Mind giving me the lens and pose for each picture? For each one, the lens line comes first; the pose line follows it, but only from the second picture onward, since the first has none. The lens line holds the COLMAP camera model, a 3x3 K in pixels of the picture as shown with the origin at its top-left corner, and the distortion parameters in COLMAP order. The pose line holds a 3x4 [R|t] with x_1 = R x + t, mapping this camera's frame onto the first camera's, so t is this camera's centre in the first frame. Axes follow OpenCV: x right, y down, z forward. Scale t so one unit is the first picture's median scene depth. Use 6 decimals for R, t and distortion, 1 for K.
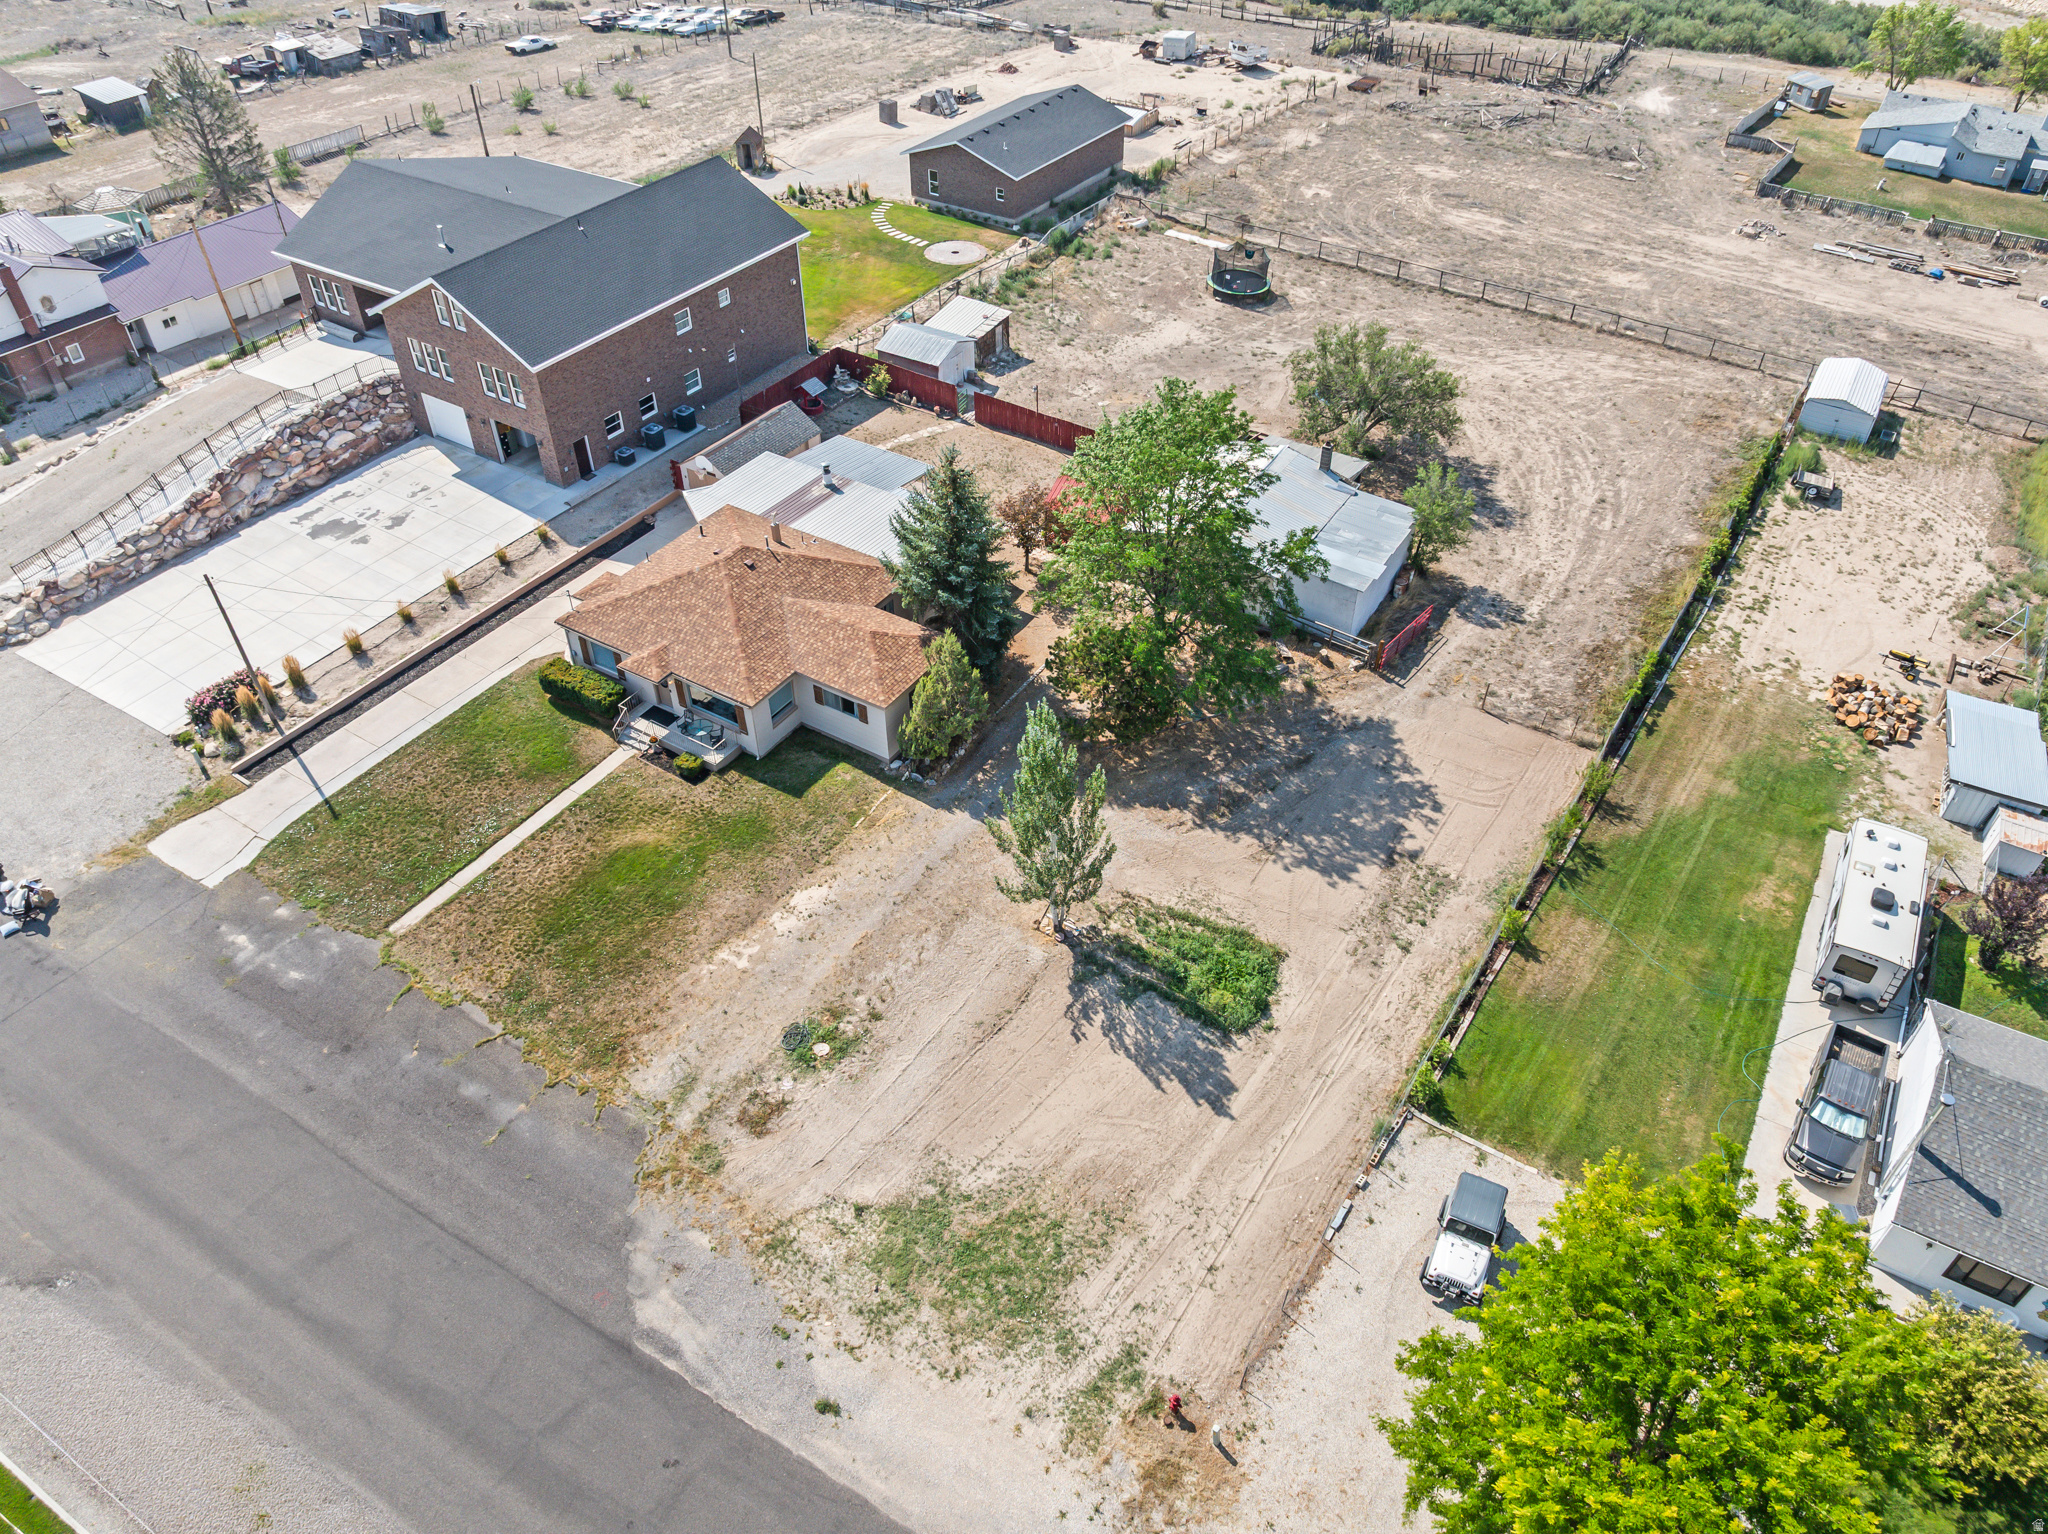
lens RADIAL K [[1441.5, 0, 1034.8], [0, 1441.5, 756.4], [0, 0, 1]] dist [-0.043876, 0.008696]
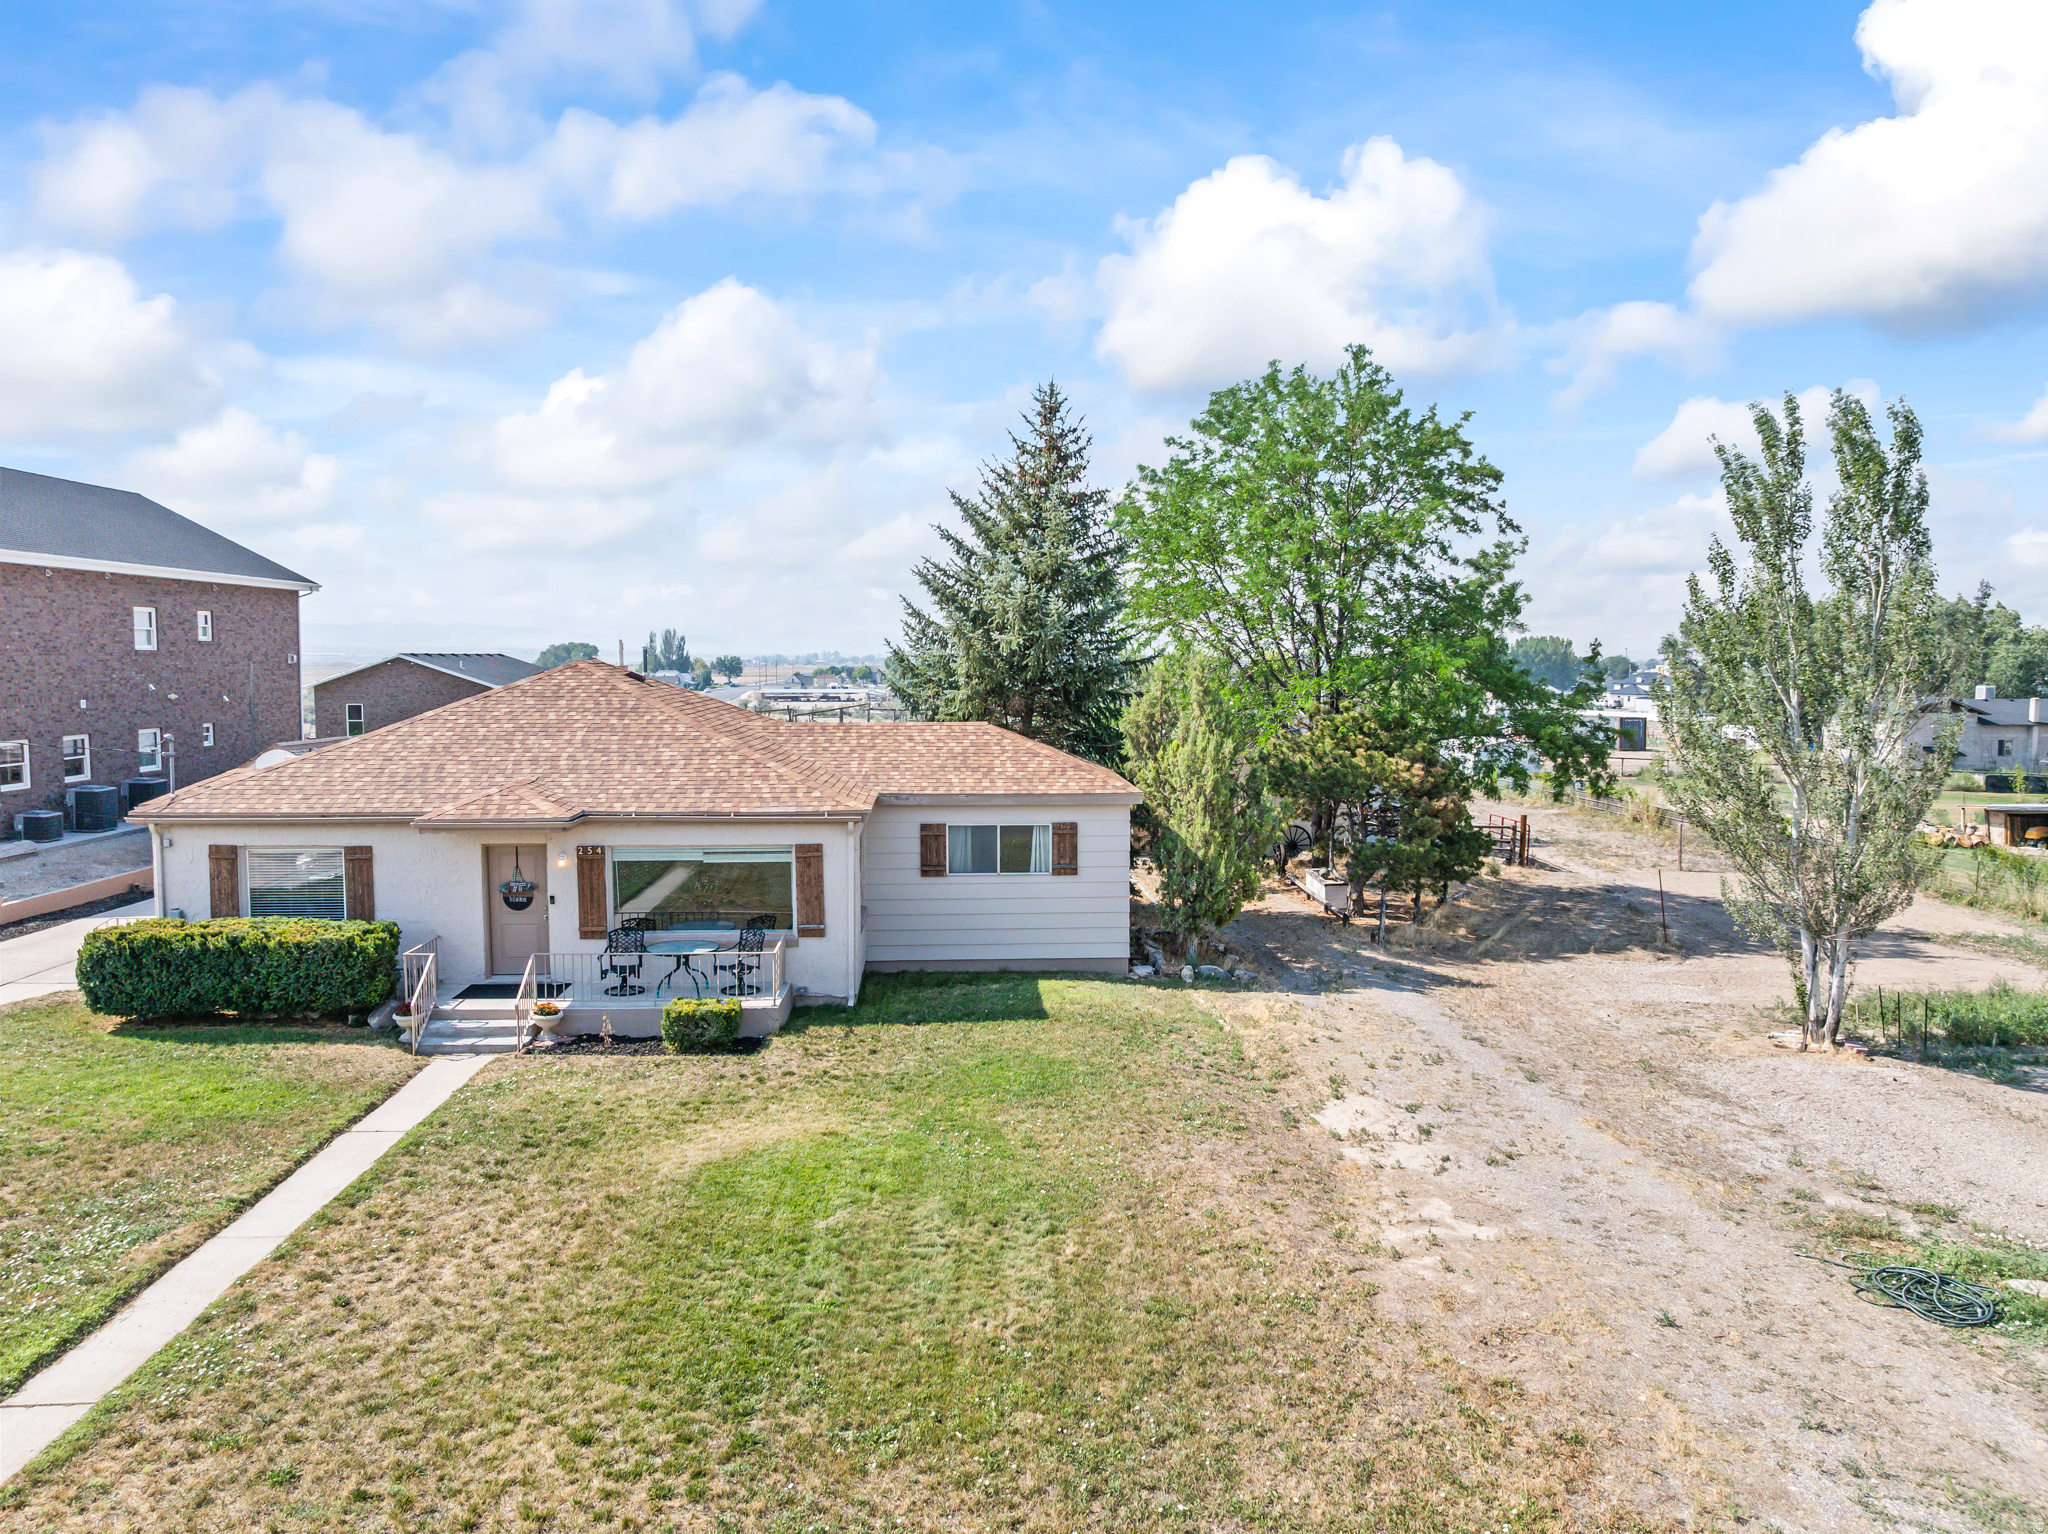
lens RADIAL K [[1442.3, 0, 1035.5], [0, 1442.3, 737.1], [0, 0, 1]] dist [-0.037627, -0.004133]
pose [[0.814416, -0.029826, 0.579514, -0.405341], [0.378117, 0.784829, -0.490990, 0.163615], [-0.440175, 0.618994, 0.650455, 0.762630]]
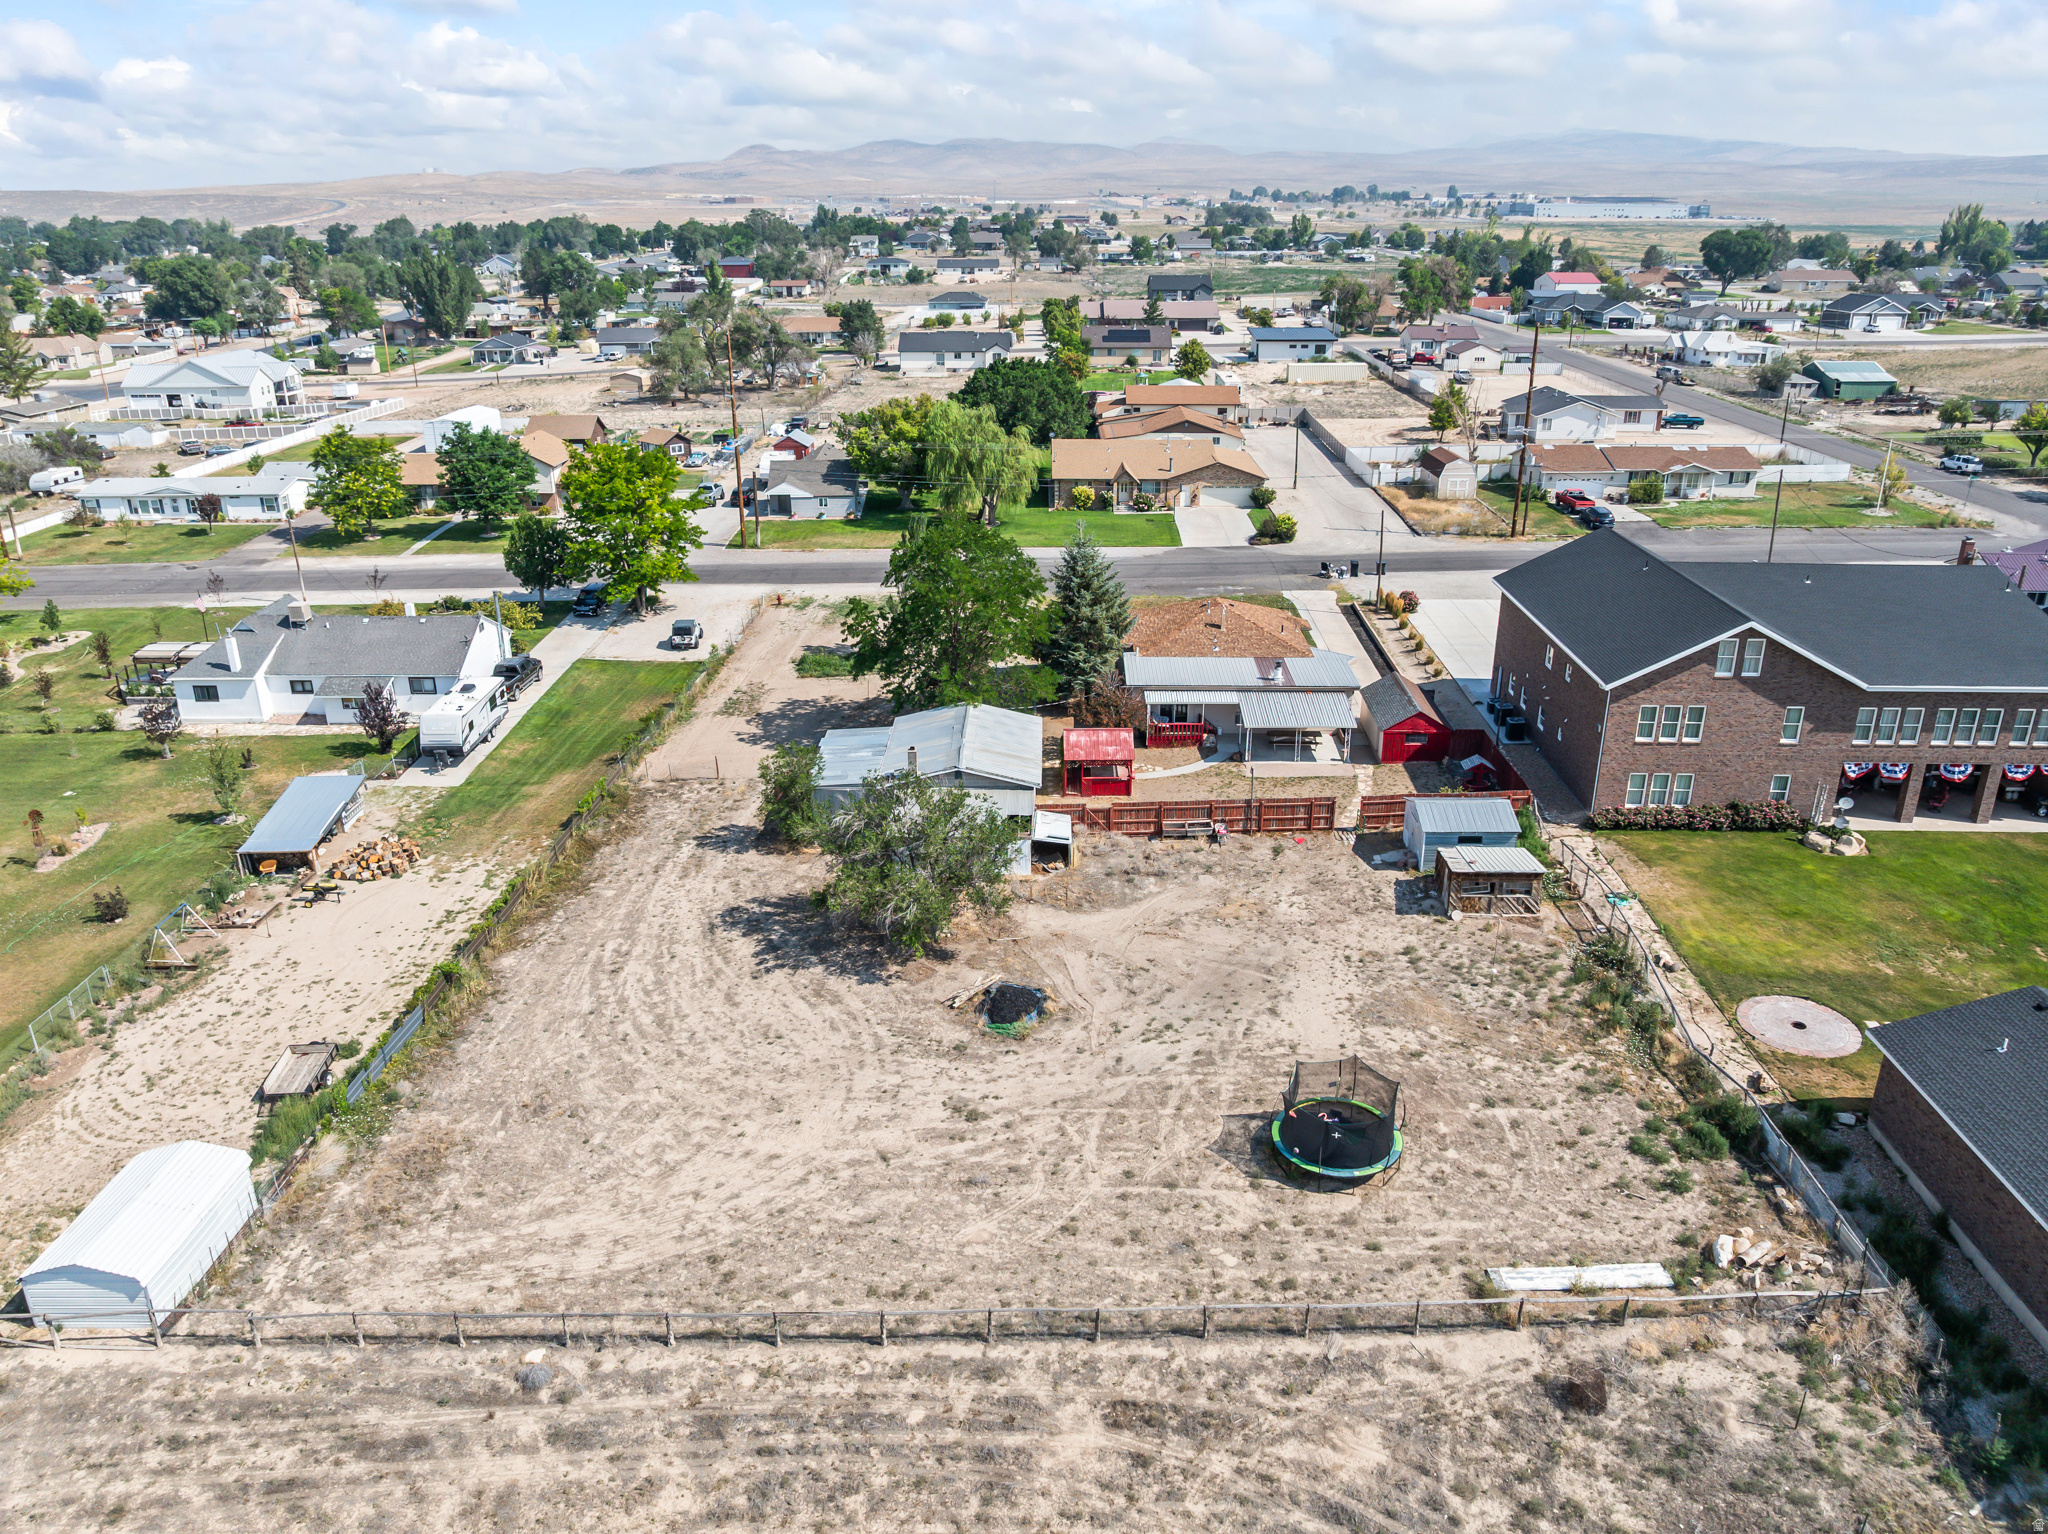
lens RADIAL K [[1438.7, 0, 1037.3], [0, 1438.7, 757.4], [0, 0, 1]] dist [-0.028444, -0.017794]
pose [[-0.858296, 0.187325, -0.477741, 0.794671], [-0.334072, 0.502704, 0.797298, -1.357661], [0.389516, 0.843918, -0.368889, 1.844454]]
